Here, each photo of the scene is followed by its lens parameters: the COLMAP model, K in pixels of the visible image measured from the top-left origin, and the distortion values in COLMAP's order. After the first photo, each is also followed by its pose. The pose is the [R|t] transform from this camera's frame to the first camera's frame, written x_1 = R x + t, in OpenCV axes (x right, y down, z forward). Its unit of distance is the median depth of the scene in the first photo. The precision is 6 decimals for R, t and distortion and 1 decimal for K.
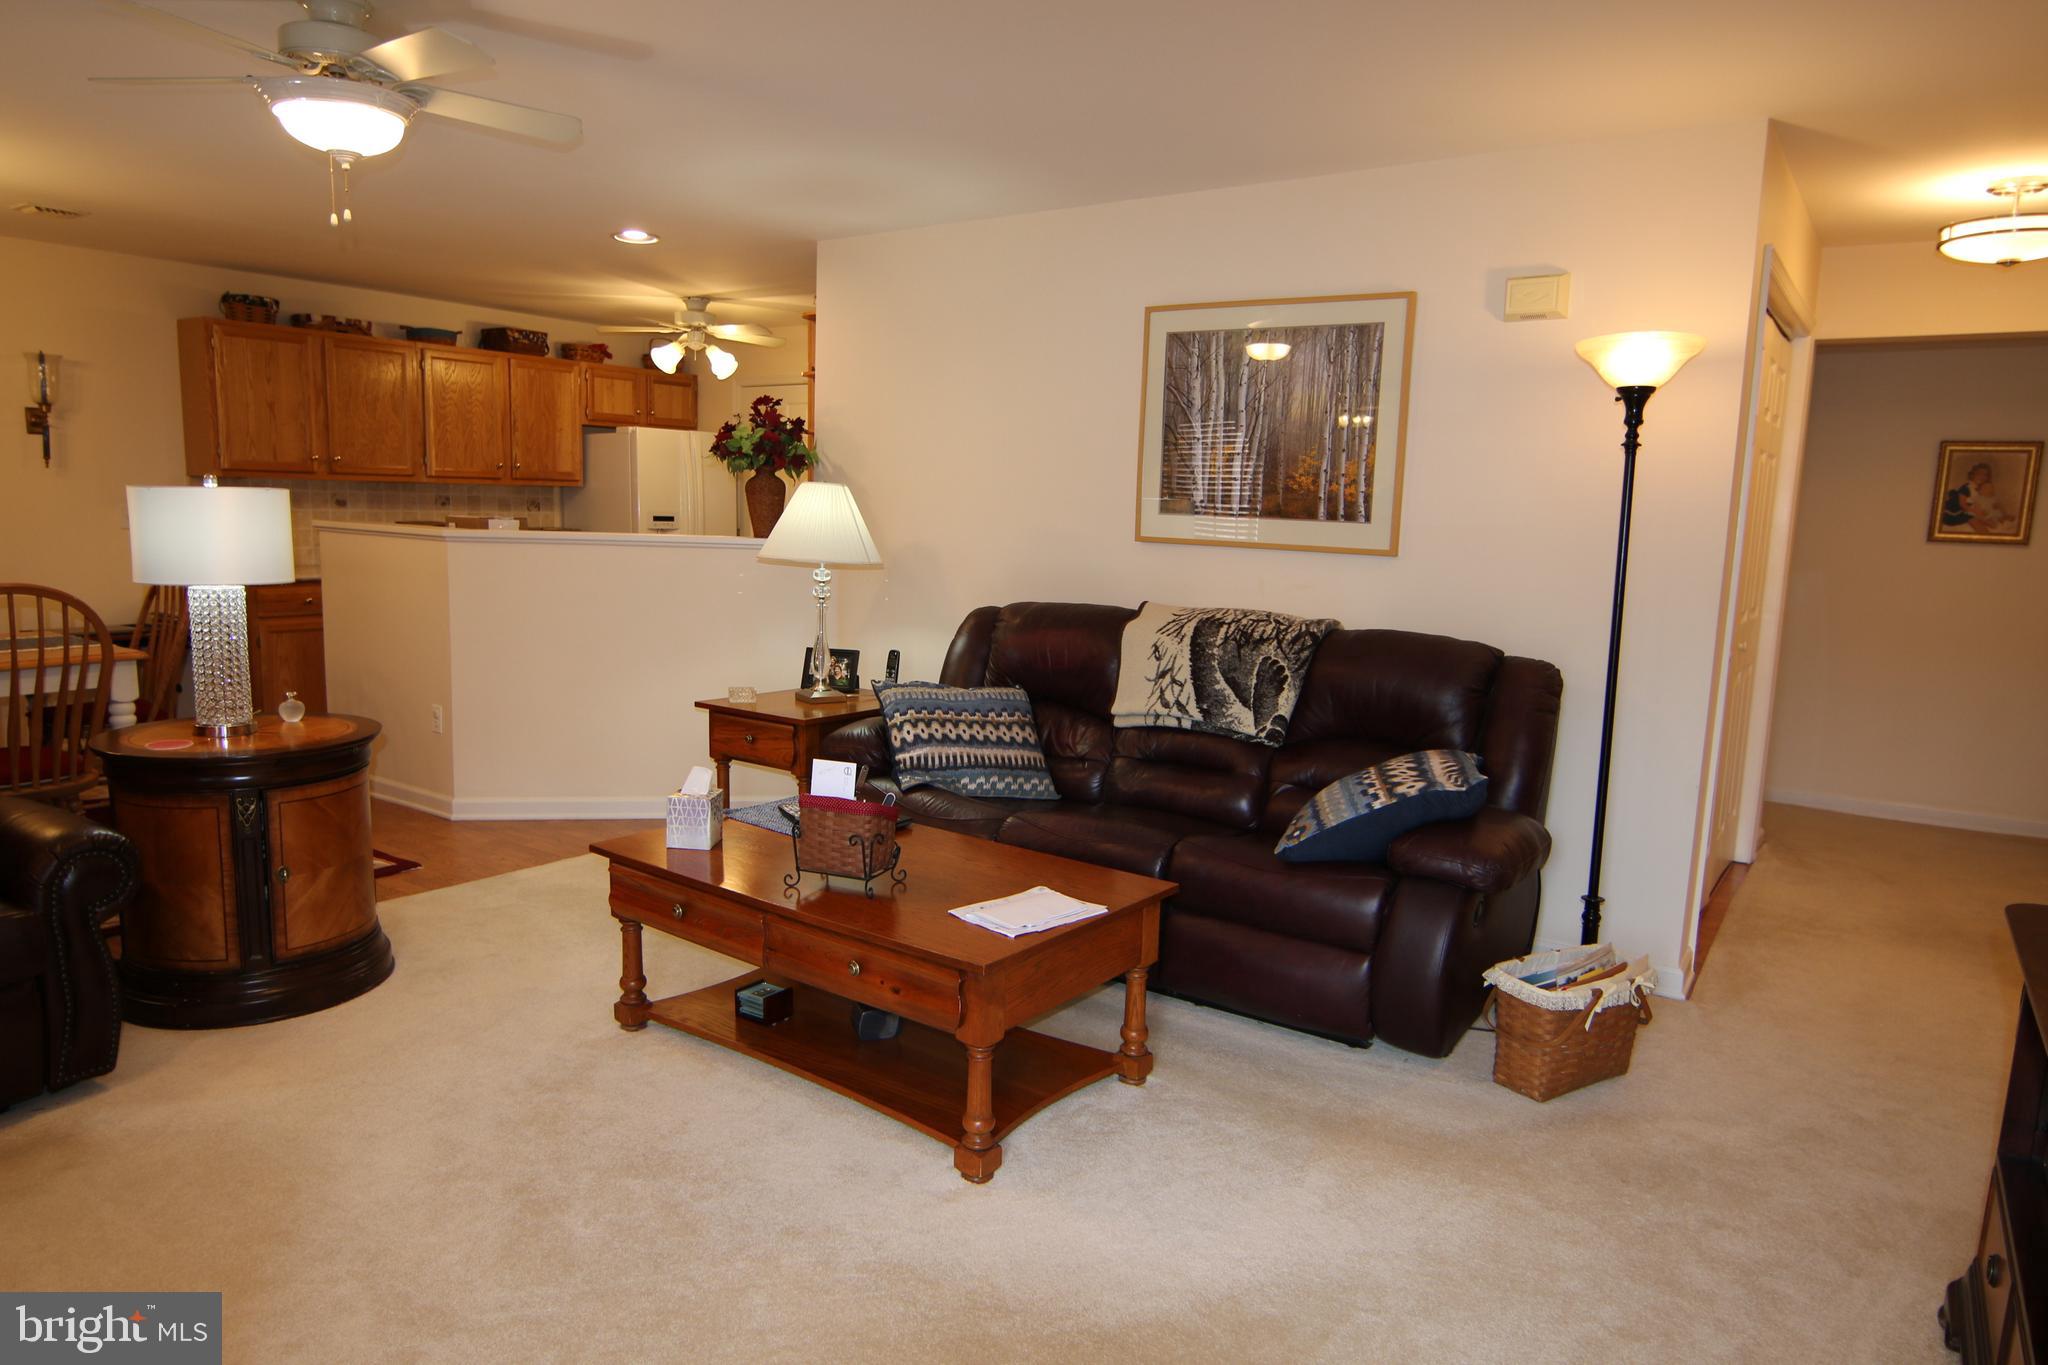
lens RADIAL K [[1294.3, 0, 1029.0], [0, 1294.3, 699.4], [0, 0, 1]] dist [-0.022671, 0.010440]
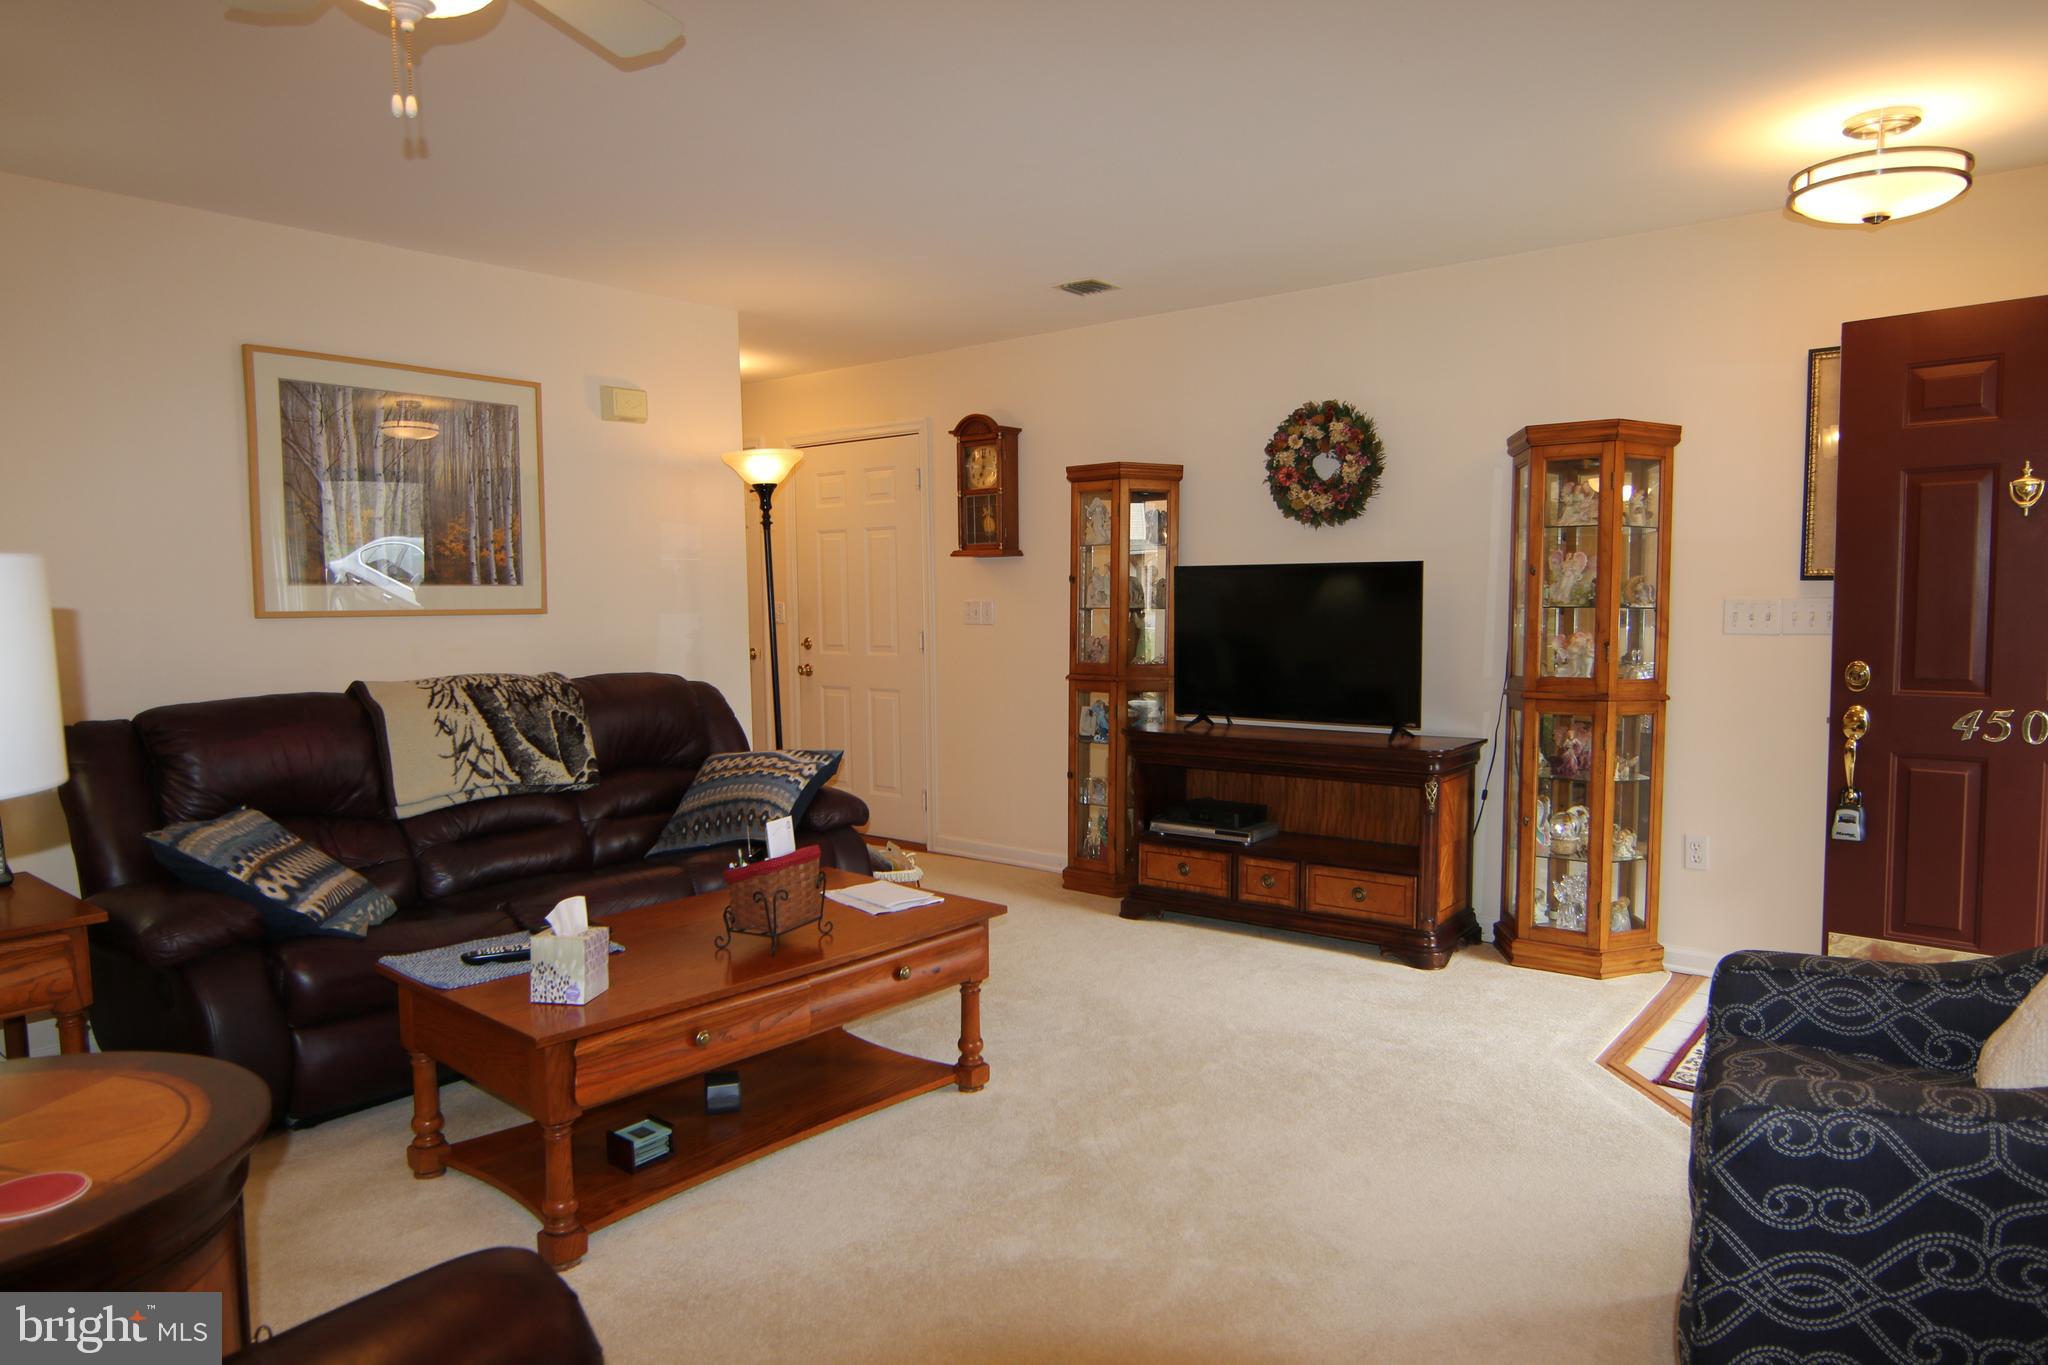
lens RADIAL K [[1294.3, 0, 1027.8], [0, 1294.3, 696.0], [0, 0, 1]] dist [-0.022671, 0.010440]
pose [[0.064307, -0.112238, 0.991598, -0.808829], [0.162995, 0.981493, 0.100524, -0.084195], [-0.984529, 0.155161, 0.081411, 0.501964]]
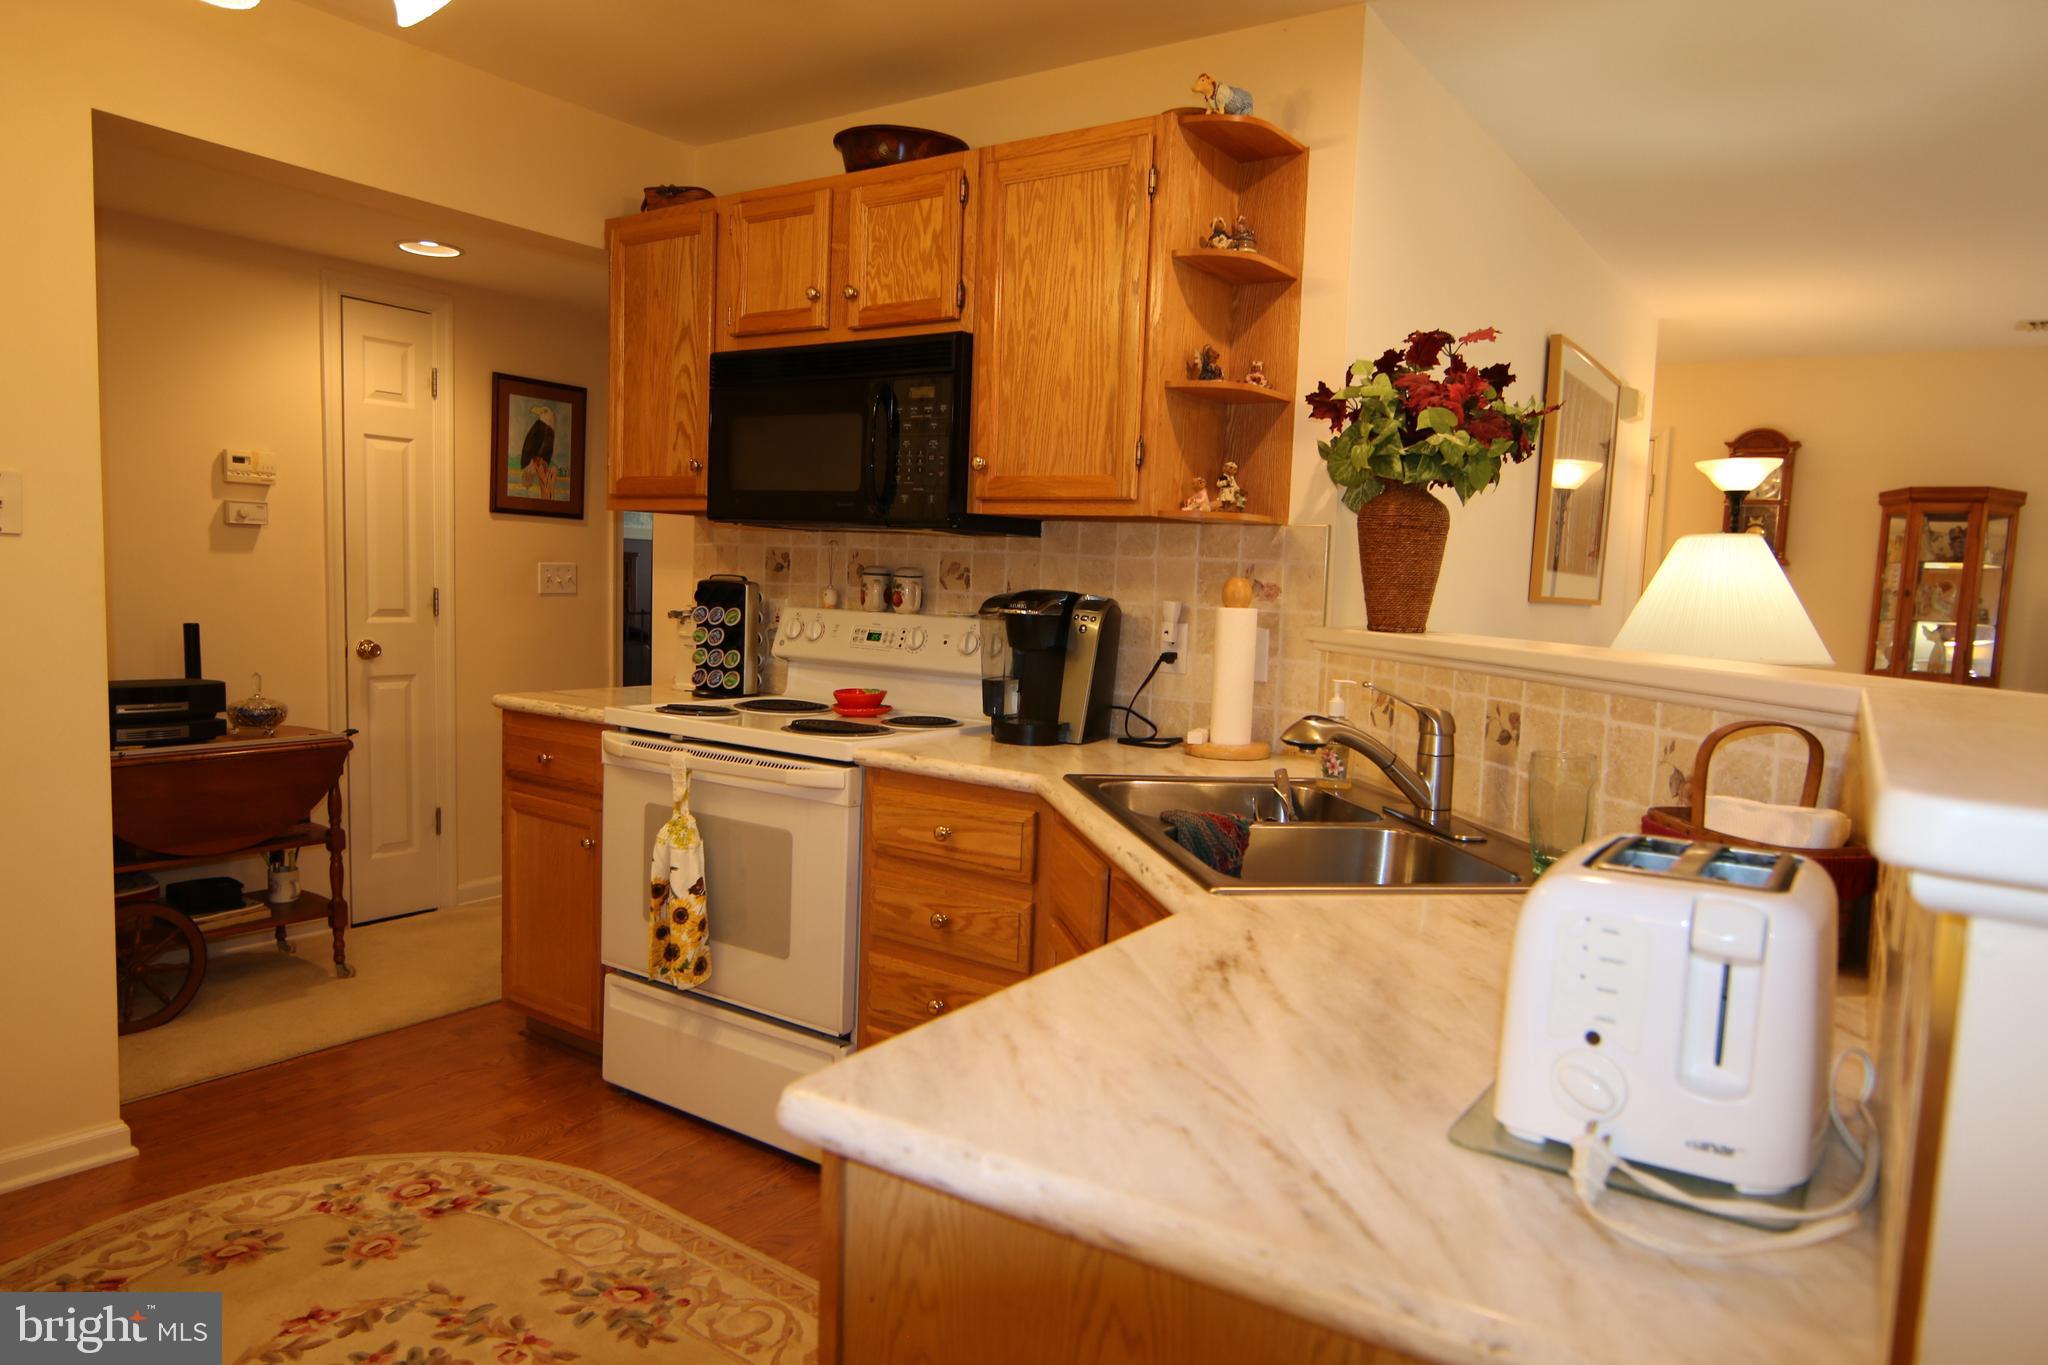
lens RADIAL K [[1294.3, 0, 1025.0], [0, 1294.3, 697.7], [0, 0, 1]] dist [-0.022671, 0.010440]
pose [[-0.008374, -0.127951, 0.991745, -0.875835], [0.109399, 0.985710, 0.128096, -0.233243], [-0.993963, 0.109568, 0.005743, 1.511794]]
